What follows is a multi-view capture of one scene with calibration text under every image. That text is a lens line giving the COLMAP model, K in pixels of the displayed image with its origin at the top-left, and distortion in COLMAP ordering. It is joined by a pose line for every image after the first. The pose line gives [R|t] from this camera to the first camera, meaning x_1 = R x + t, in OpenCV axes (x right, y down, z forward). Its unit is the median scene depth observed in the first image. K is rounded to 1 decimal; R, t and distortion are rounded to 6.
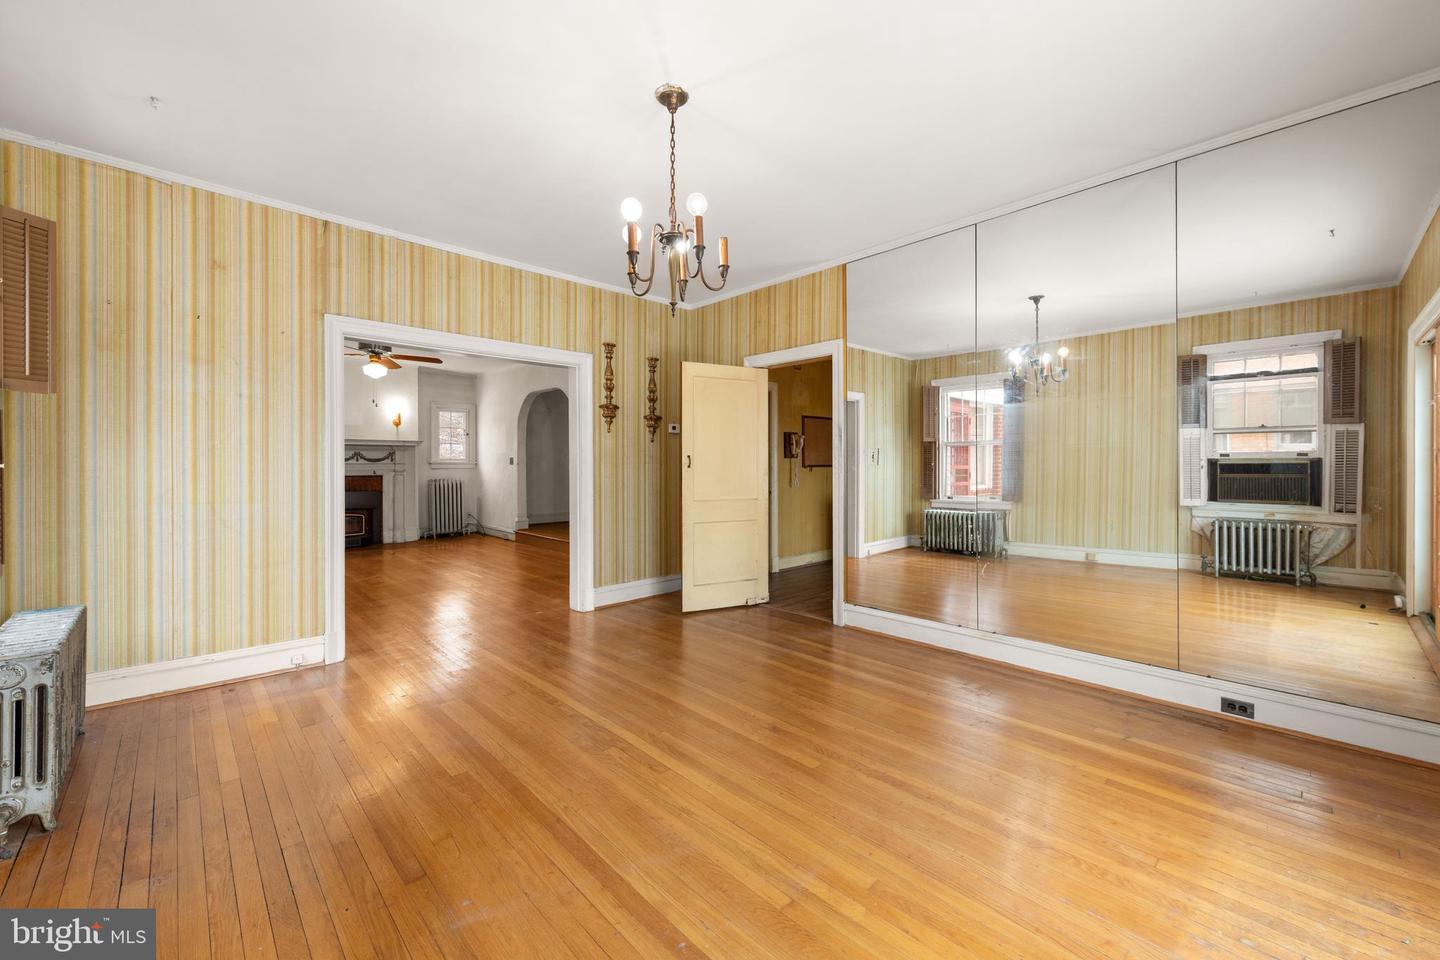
lens RADIAL K [[573.1, 0, 727.8], [0, 573.1, 459.4], [0, 0, 1]] dist [0.003892, -0.002195]
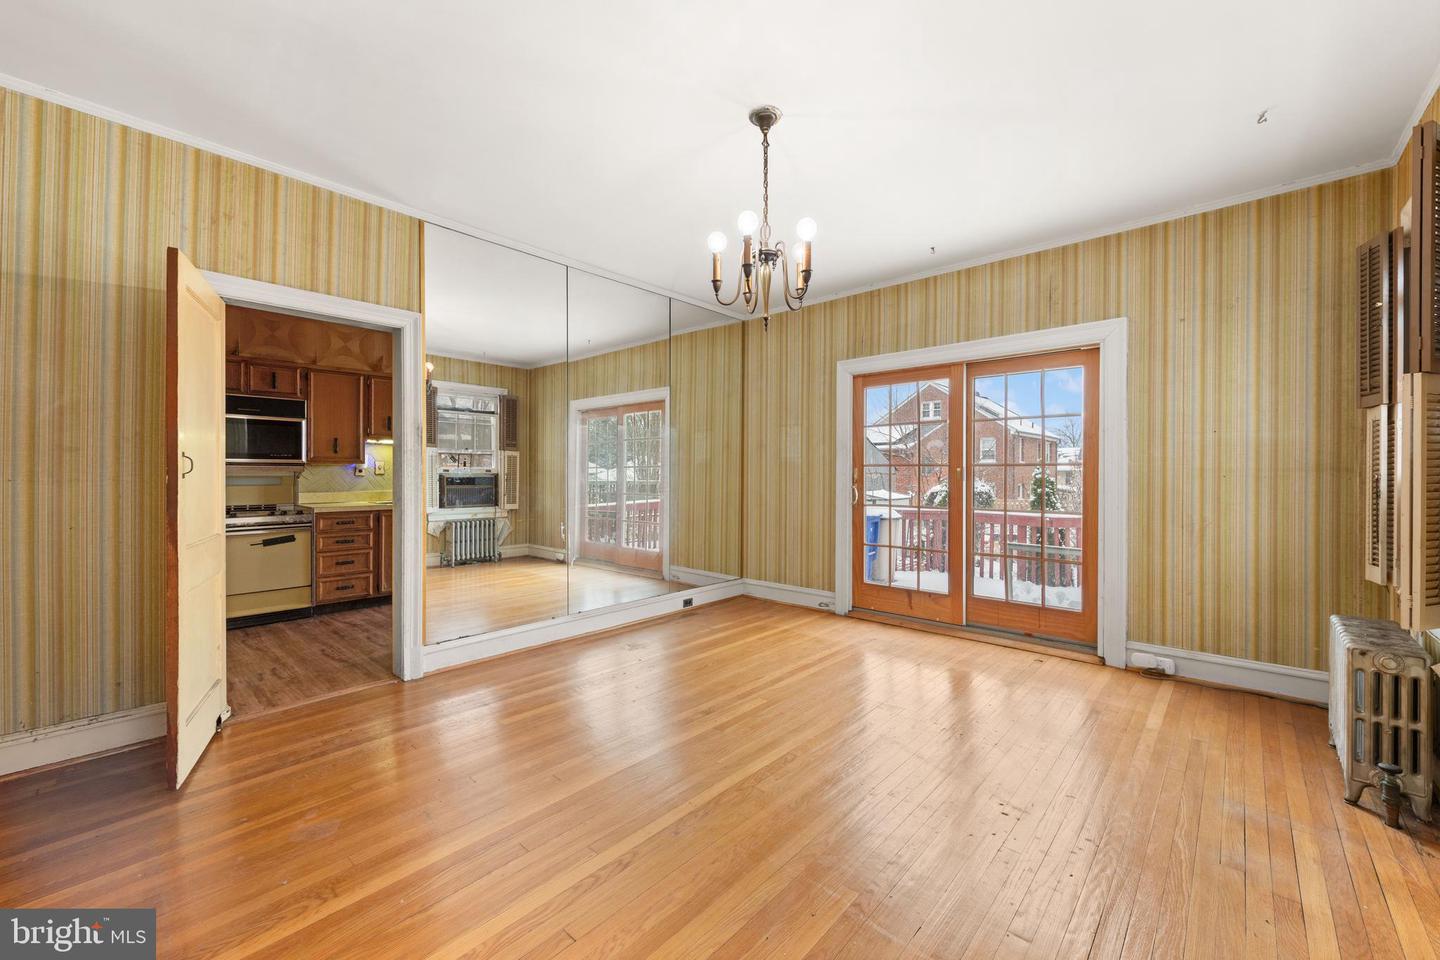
lens RADIAL K [[573.1, 0, 720.4], [0, 573.1, 478.2], [0, 0, 1]] dist [0.003892, -0.002195]
pose [[-0.068868, 0.002412, 0.997623, -0.721340], [0.000028, 0.999997, -0.002416, 0.021656], [-0.997626, -0.000139, -0.068868, 0.749679]]
